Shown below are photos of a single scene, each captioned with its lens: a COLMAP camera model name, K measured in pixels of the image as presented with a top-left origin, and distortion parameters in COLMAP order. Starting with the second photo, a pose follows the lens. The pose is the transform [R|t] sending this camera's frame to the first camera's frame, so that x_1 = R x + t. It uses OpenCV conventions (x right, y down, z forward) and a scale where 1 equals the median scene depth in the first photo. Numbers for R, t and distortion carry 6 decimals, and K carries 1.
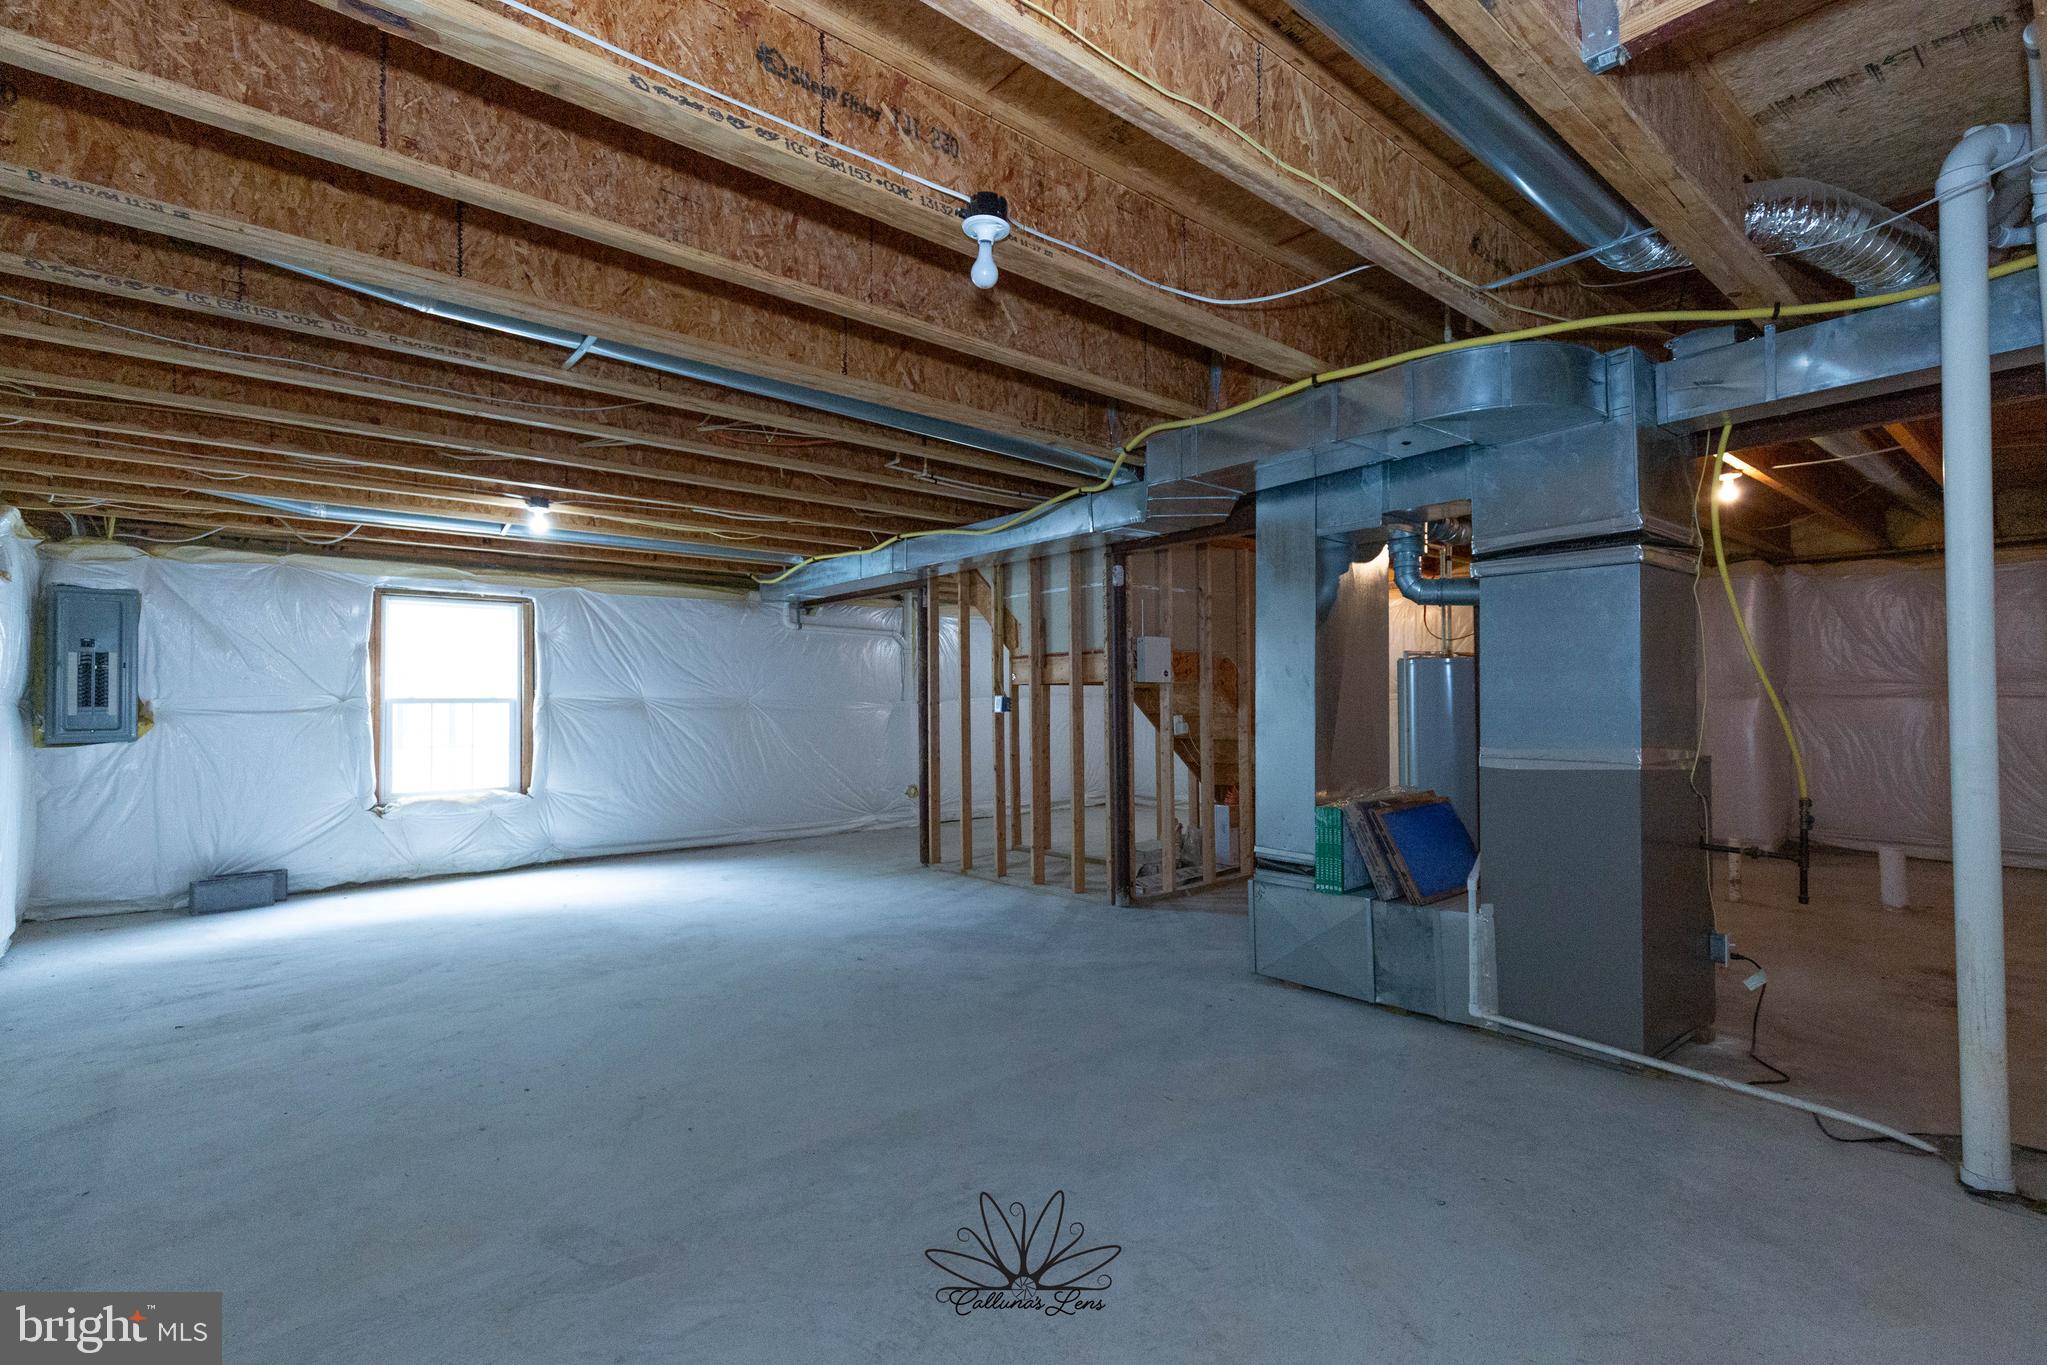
lens RADIAL K [[945.5, 0, 1038.5], [0, 945.5, 682.9], [0, 0, 1]] dist [0.020679, 0.000371]
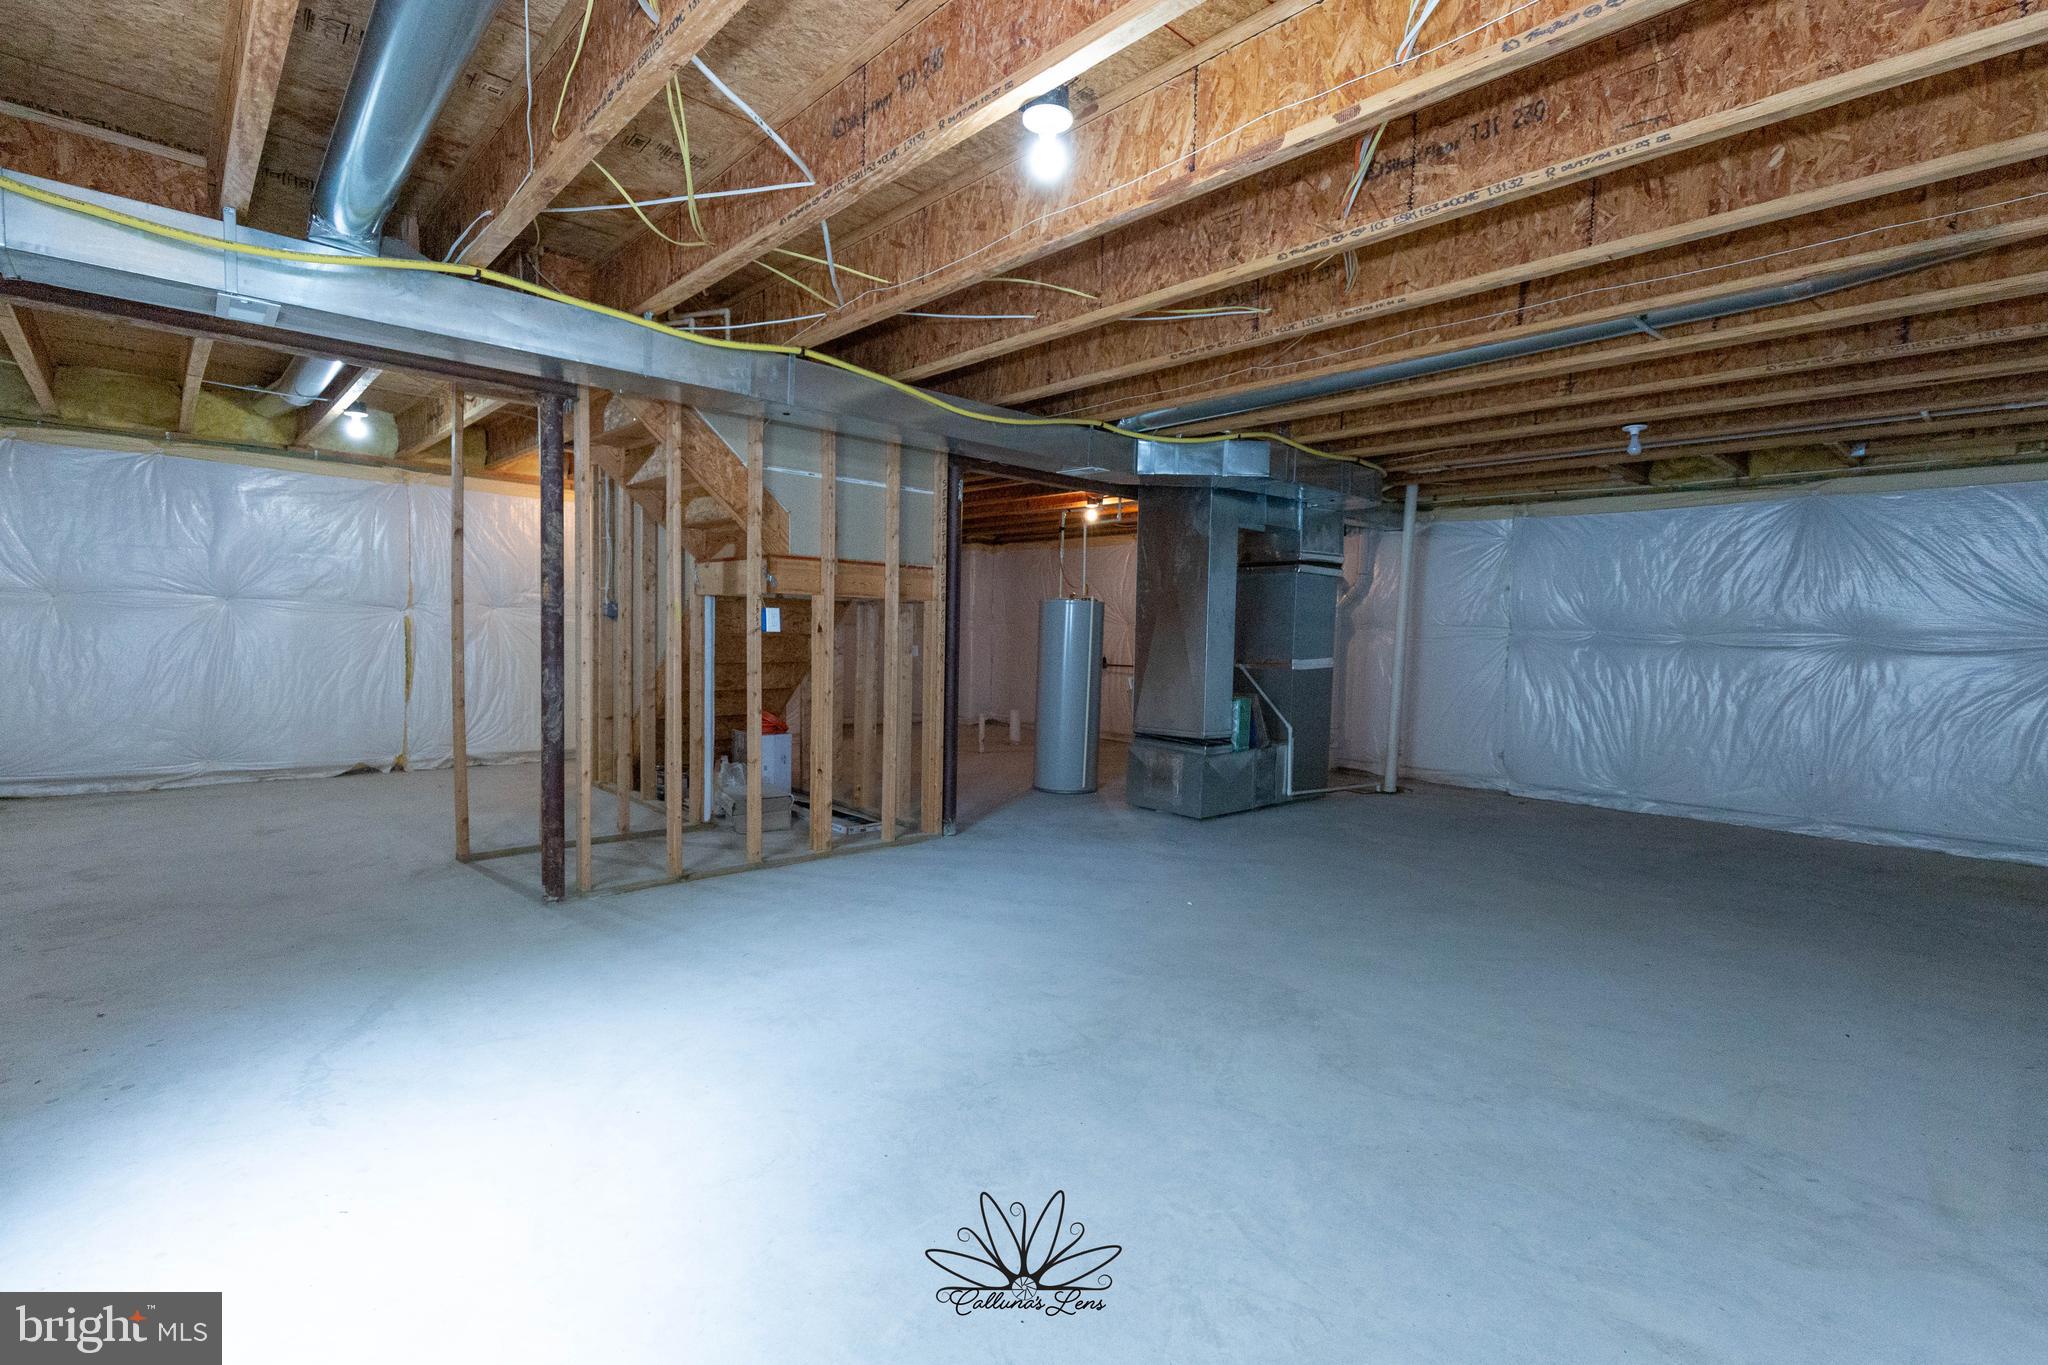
lens RADIAL K [[945.9, 0, 1039.0], [0, 945.9, 682.9], [0, 0, 1]] dist [0.020679, 0.000371]
pose [[-0.026375, -0.046190, 0.998584, -1.390123], [-0.045633, 0.997946, 0.044955, 0.052263], [-0.998610, -0.044383, -0.028429, 1.498787]]
